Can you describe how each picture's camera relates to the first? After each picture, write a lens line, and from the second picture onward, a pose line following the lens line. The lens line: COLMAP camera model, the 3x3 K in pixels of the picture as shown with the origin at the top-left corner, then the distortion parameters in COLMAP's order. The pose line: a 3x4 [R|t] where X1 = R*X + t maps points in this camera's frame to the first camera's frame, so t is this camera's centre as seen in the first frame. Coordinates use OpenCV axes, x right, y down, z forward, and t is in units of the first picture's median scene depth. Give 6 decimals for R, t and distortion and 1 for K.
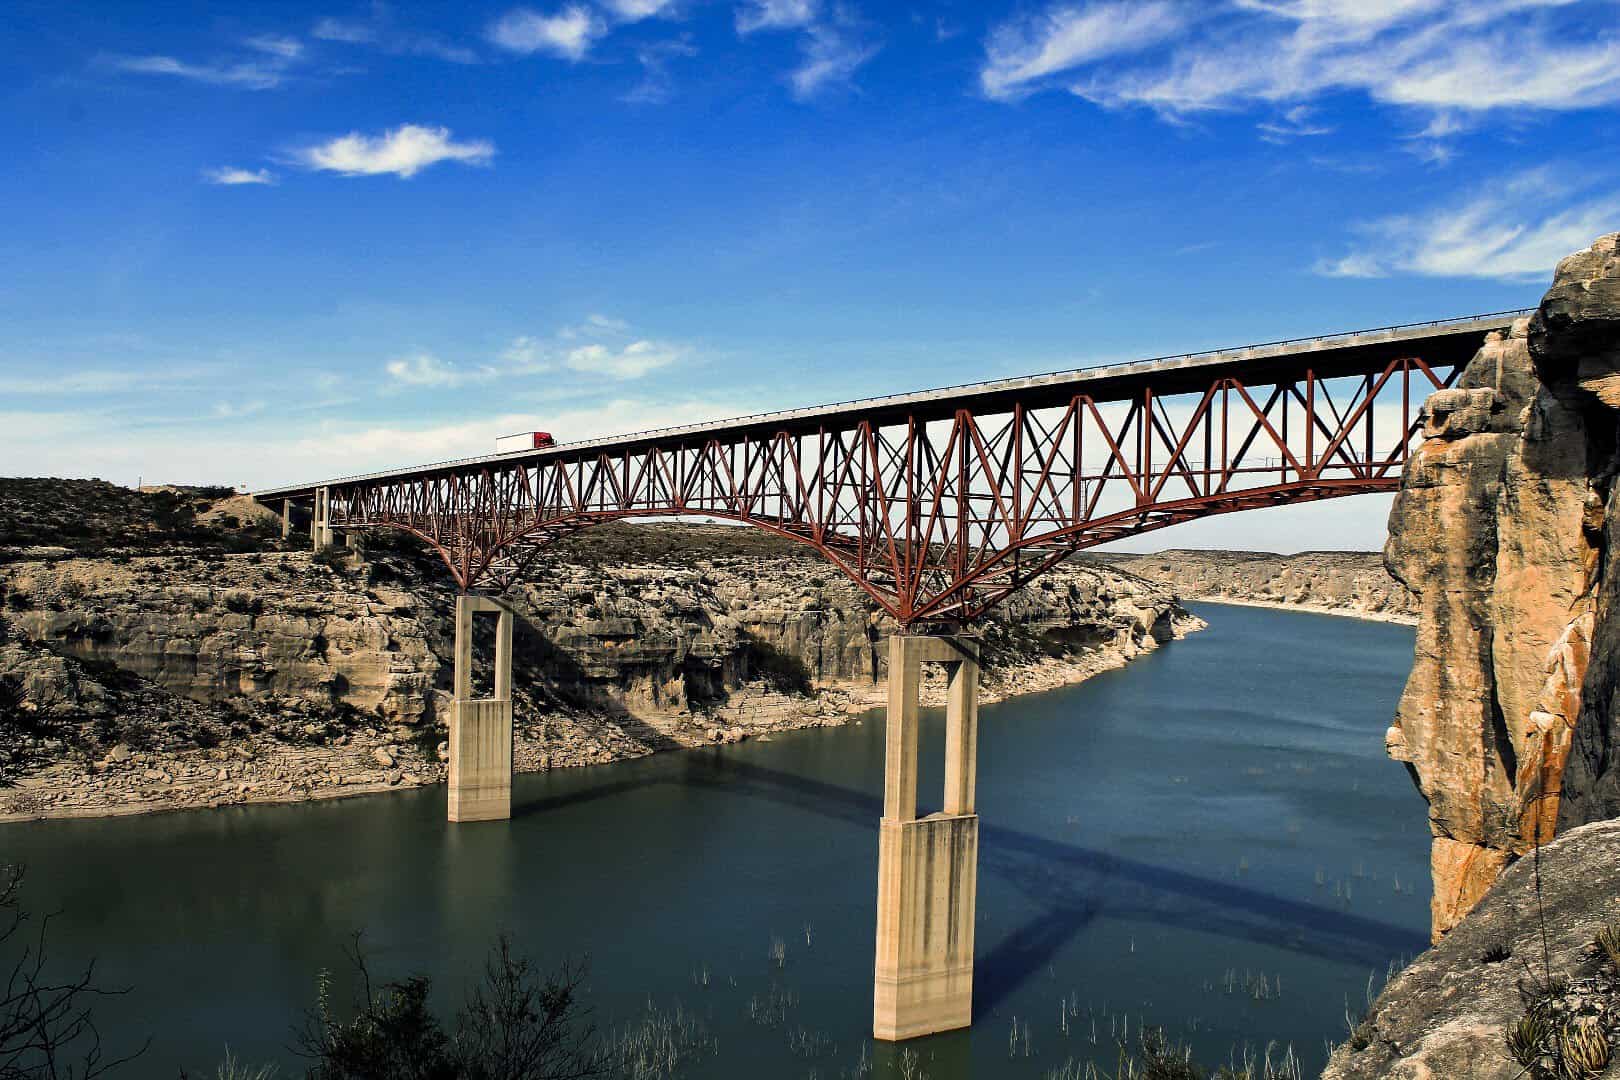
lens RADIAL K [[1561.7, 0, 810.0], [0, 1561.7, 540.0], [0, 0, 1]] dist [-0.139760, 0.023860]
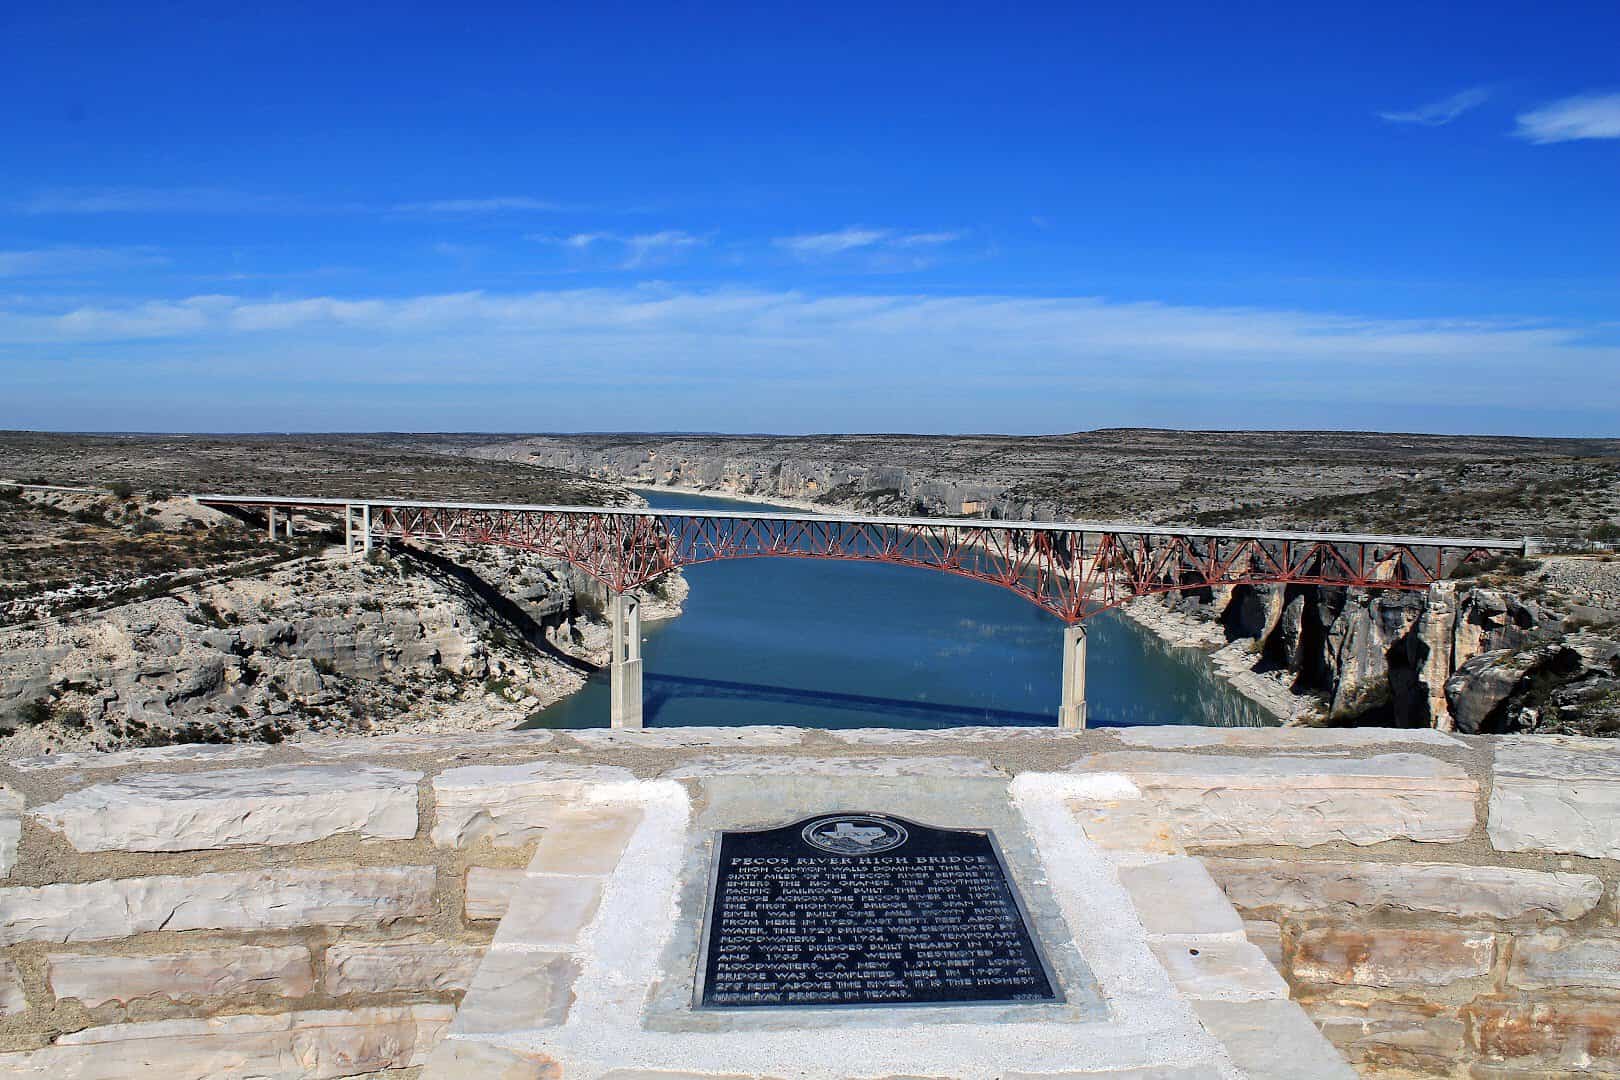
lens RADIAL K [[1561.7, 0, 810.0], [0, 1561.7, 540.0], [0, 0, 1]] dist [-0.139760, 0.023860]
pose [[0.875334, -0.053559, 0.480543, -0.669323], [0.006063, 0.994984, 0.099852, -0.146455], [-0.483480, -0.084491, 0.871268, -0.372516]]
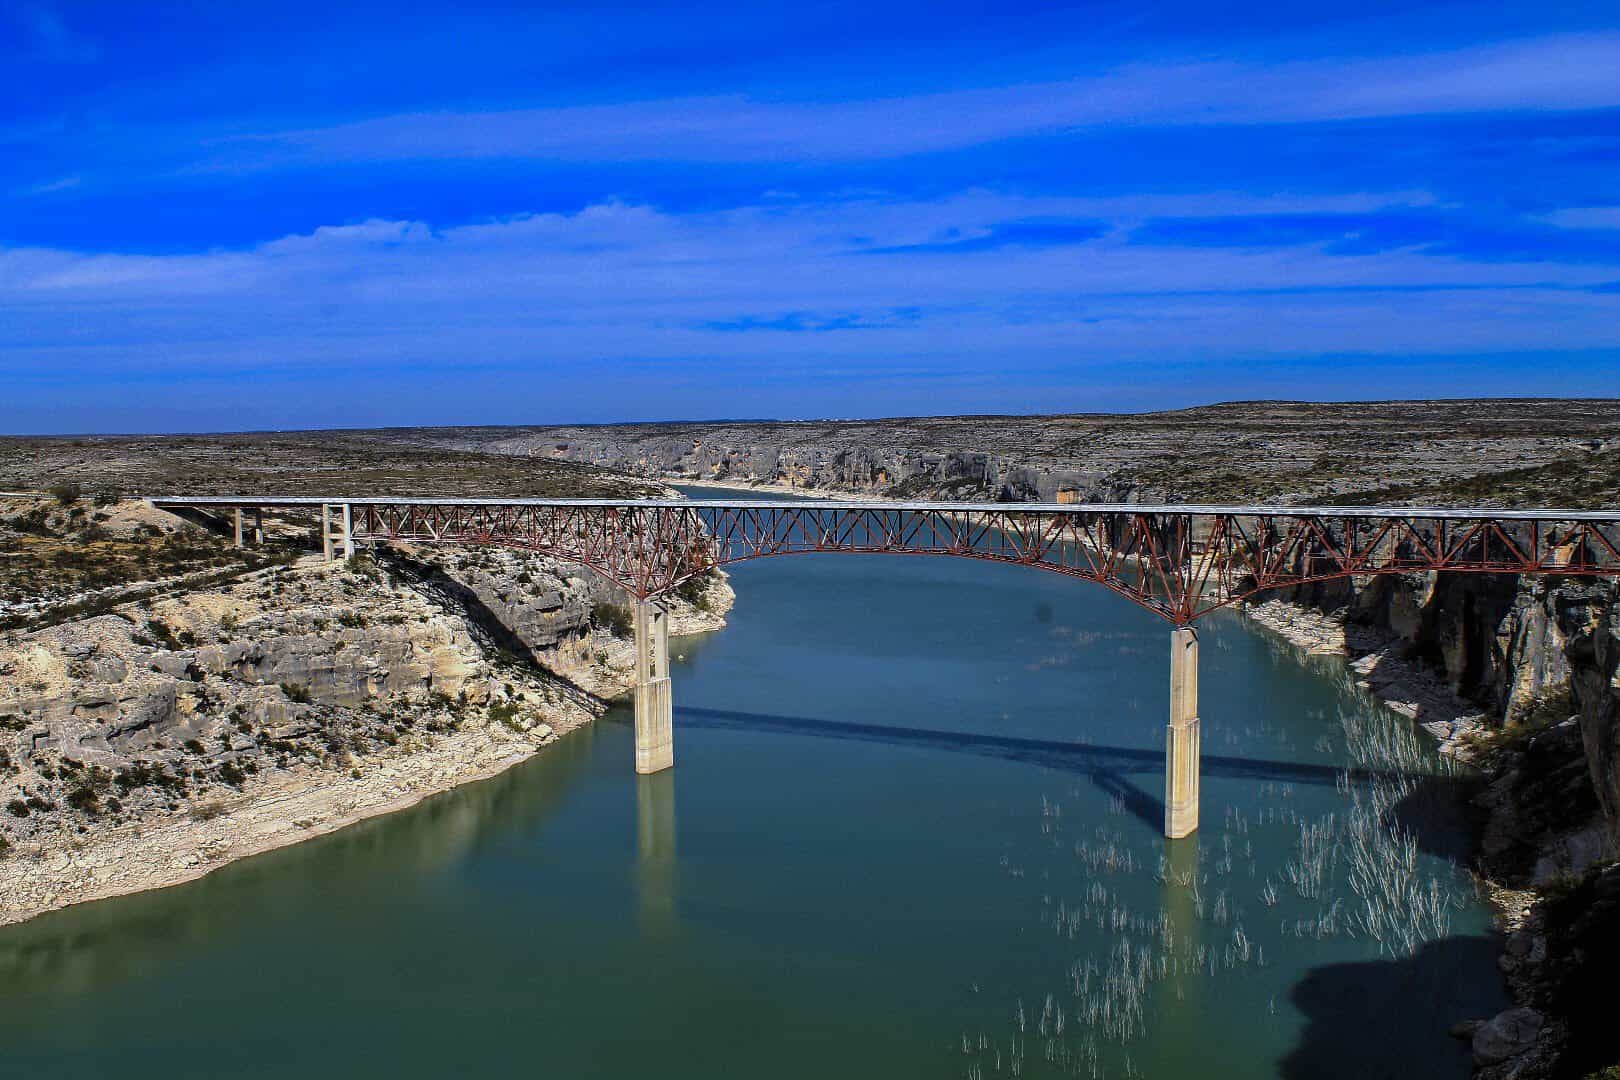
lens RADIAL K [[1798.7, 0, 775.2], [0, 1798.7, 542.3], [0, 0, 1]] dist [-0.114034, 0.066071]
pose [[0.902092, -0.071313, 0.425610, -0.638257], [0.032528, 0.994682, 0.097718, -0.135197], [-0.430315, -0.074307, 0.899615, -0.346529]]
